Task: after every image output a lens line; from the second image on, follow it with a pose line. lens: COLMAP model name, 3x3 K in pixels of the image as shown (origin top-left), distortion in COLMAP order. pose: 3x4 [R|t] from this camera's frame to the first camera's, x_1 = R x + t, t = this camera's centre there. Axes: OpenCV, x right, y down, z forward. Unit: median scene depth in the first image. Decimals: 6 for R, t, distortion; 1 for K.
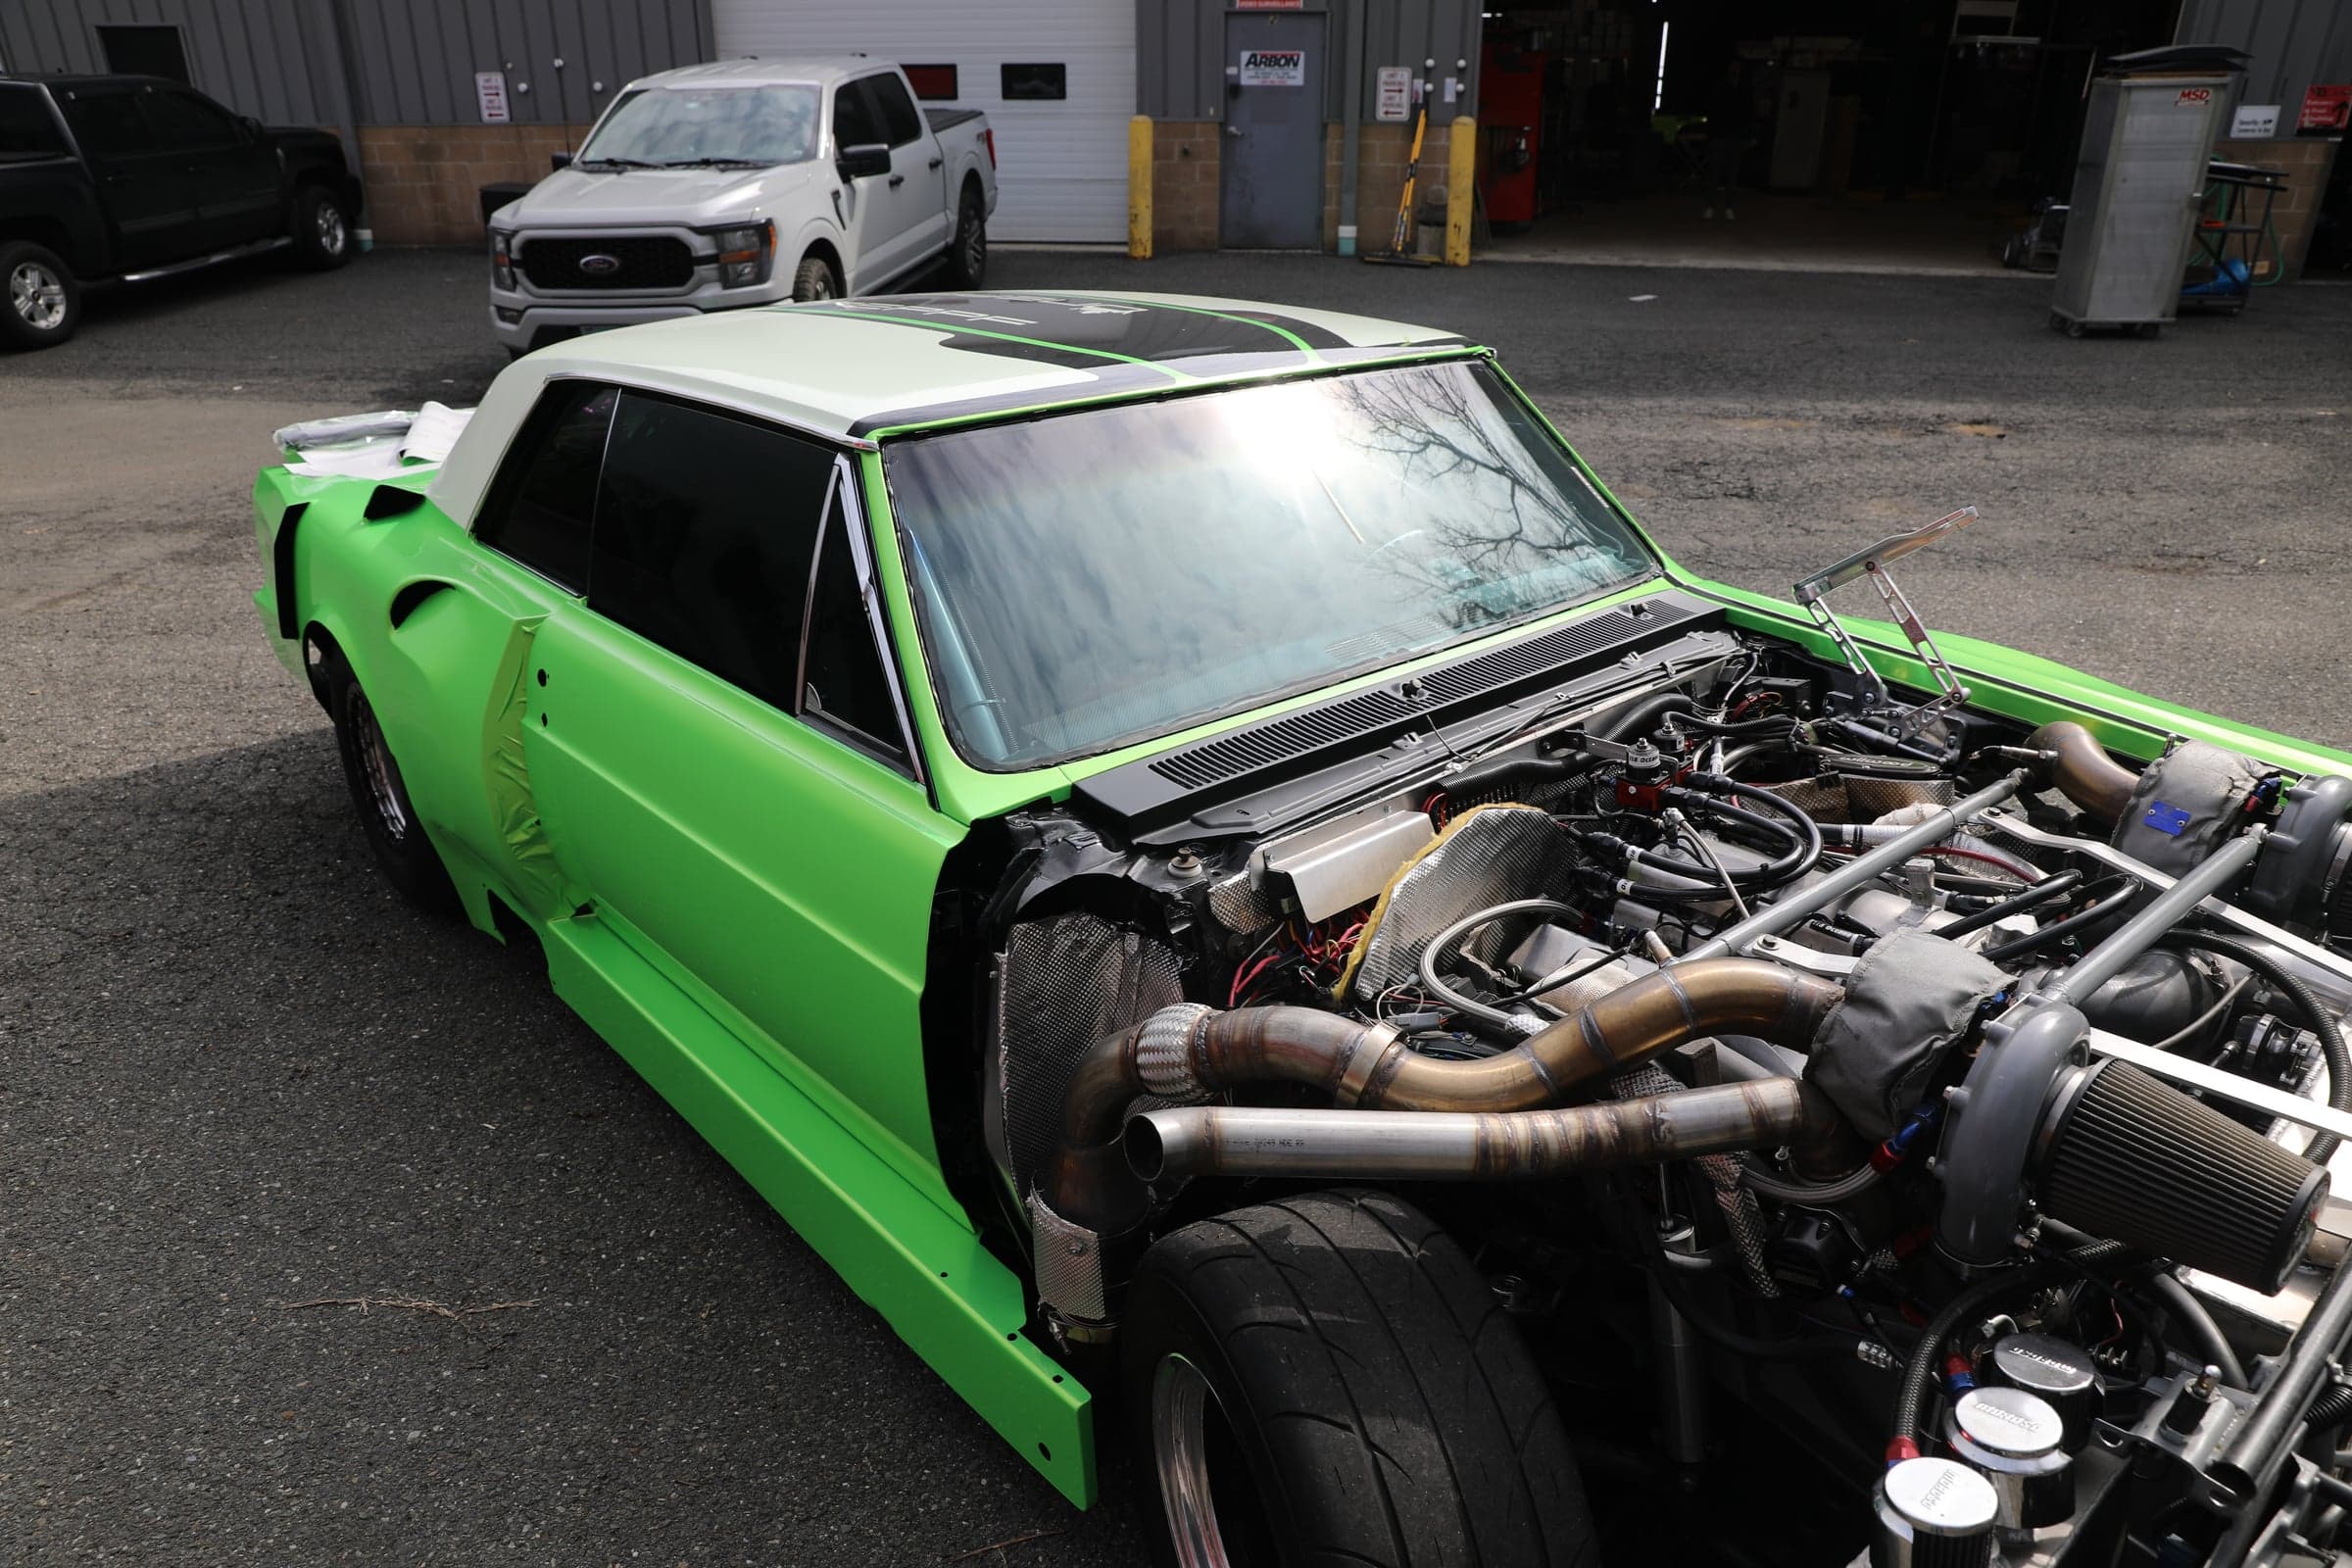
lens RADIAL K [[1646.7, 0, 1159.9], [0, 1646.7, 799.8], [0, 0, 1]] dist [-0.094486, 0.070664]
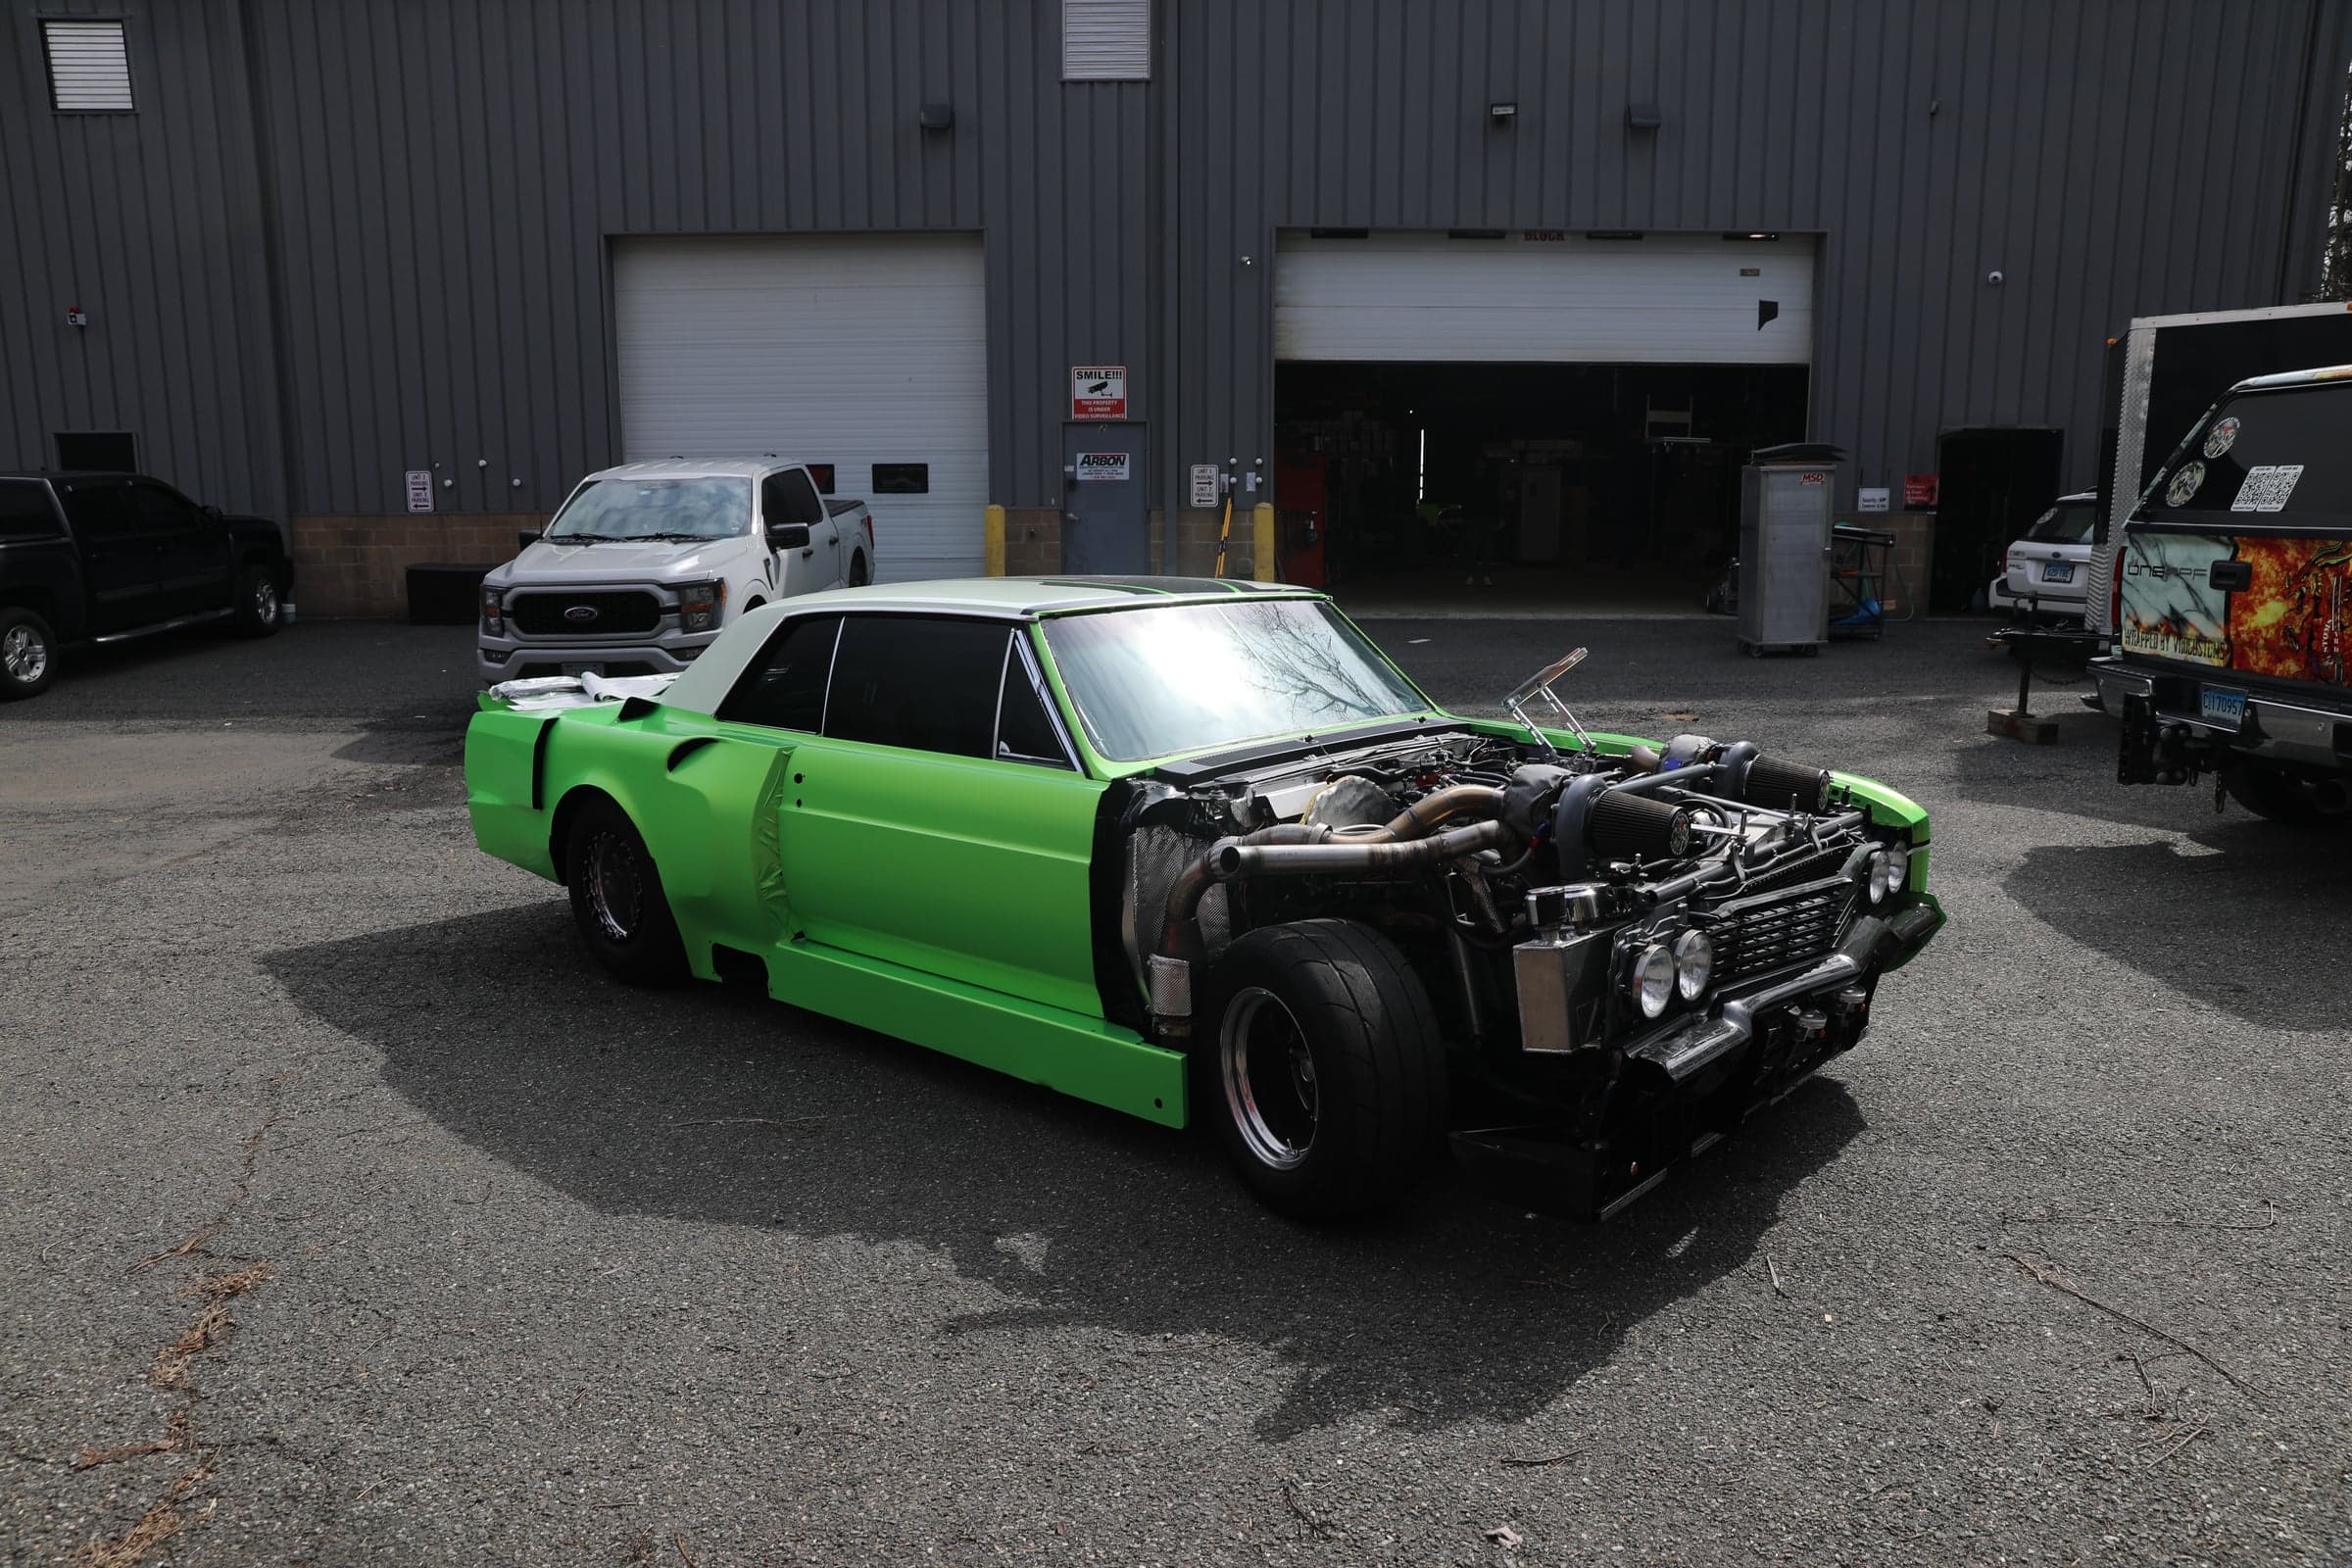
lens RADIAL K [[1646.7, 0, 1168.3], [0, 1646.7, 782.7], [0, 0, 1]] dist [-0.094486, 0.070664]
pose [[0.992262, -0.024713, 0.121675, -0.049992], [0.052764, 0.971027, -0.233072, 0.084959], [-0.112389, 0.237688, 0.964817, -0.169074]]
